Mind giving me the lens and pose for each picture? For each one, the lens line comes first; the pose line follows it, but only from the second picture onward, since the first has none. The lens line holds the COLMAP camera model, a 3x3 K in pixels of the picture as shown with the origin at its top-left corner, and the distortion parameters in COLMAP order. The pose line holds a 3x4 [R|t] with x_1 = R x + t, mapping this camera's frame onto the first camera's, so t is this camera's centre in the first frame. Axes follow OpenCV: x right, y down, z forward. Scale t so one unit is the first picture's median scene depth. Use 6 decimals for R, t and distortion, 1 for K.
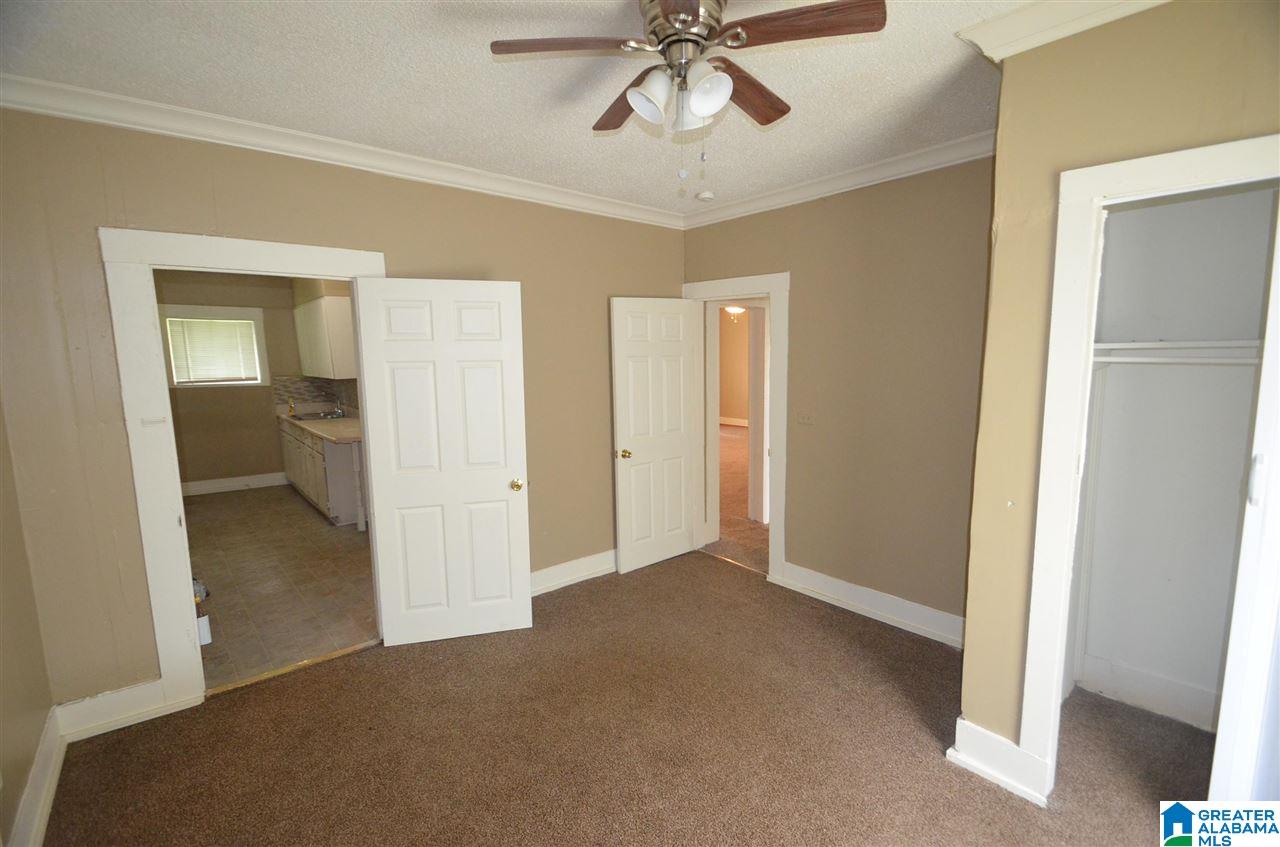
lens RADIAL K [[563.7, 0, 672.3], [0, 563.7, 431.2], [0, 0, 1]] dist [-0.004455, -0.006175]
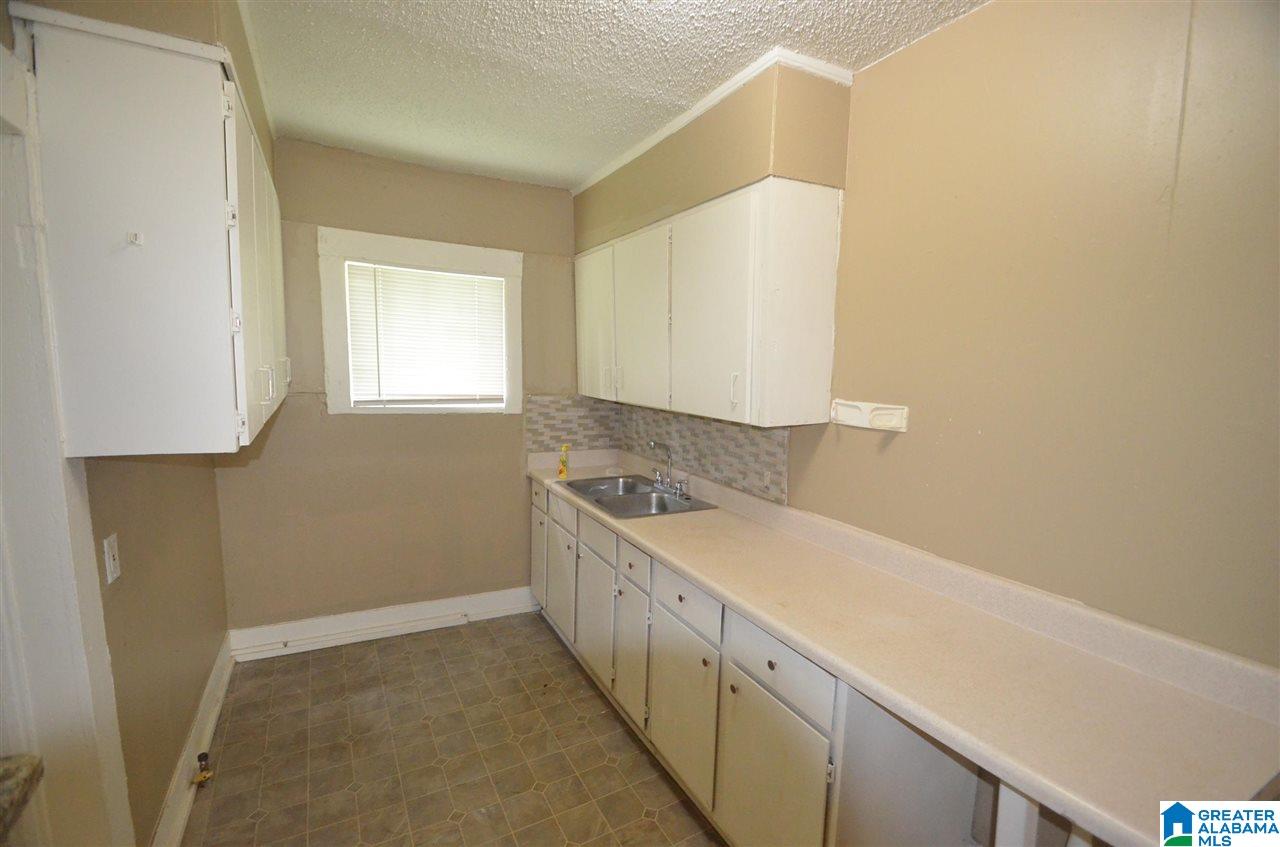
lens RADIAL K [[563.7, 0, 650.4], [0, 563.7, 430.4], [0, 0, 1]] dist [-0.004455, -0.006175]
pose [[0.973815, 0.073320, -0.215192, -0.499416], [-0.074393, 0.997224, 0.003120, -0.075796], [0.214823, 0.012971, 0.976567, 0.546042]]
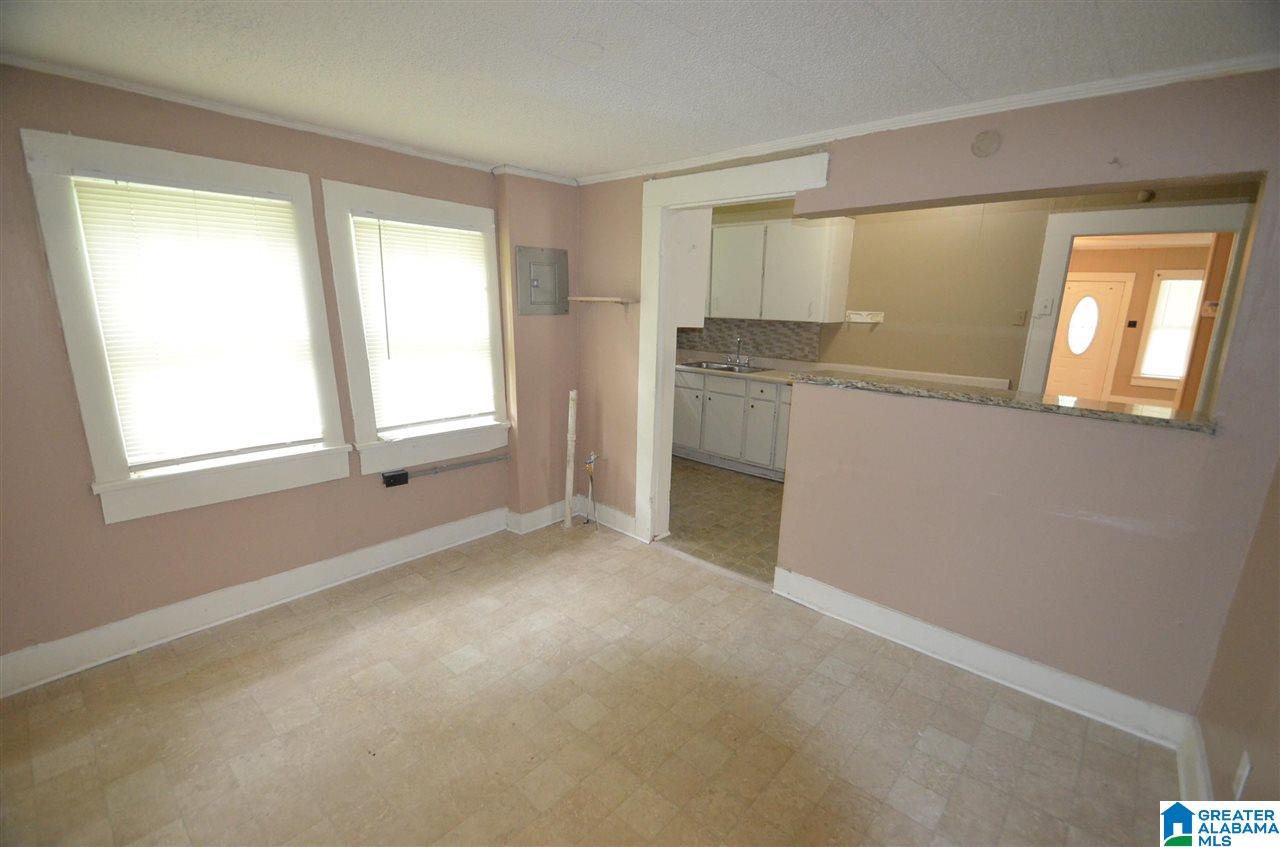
lens RADIAL K [[563.7, 0, 638.6], [0, 563.7, 425.7], [0, 0, 1]] dist [-0.004455, -0.006175]
pose [[0.994059, 0.021482, 0.106698, -0.795468], [-0.030348, 0.996155, 0.082178, -0.007046], [-0.104523, -0.084928, 0.990890, 0.189395]]
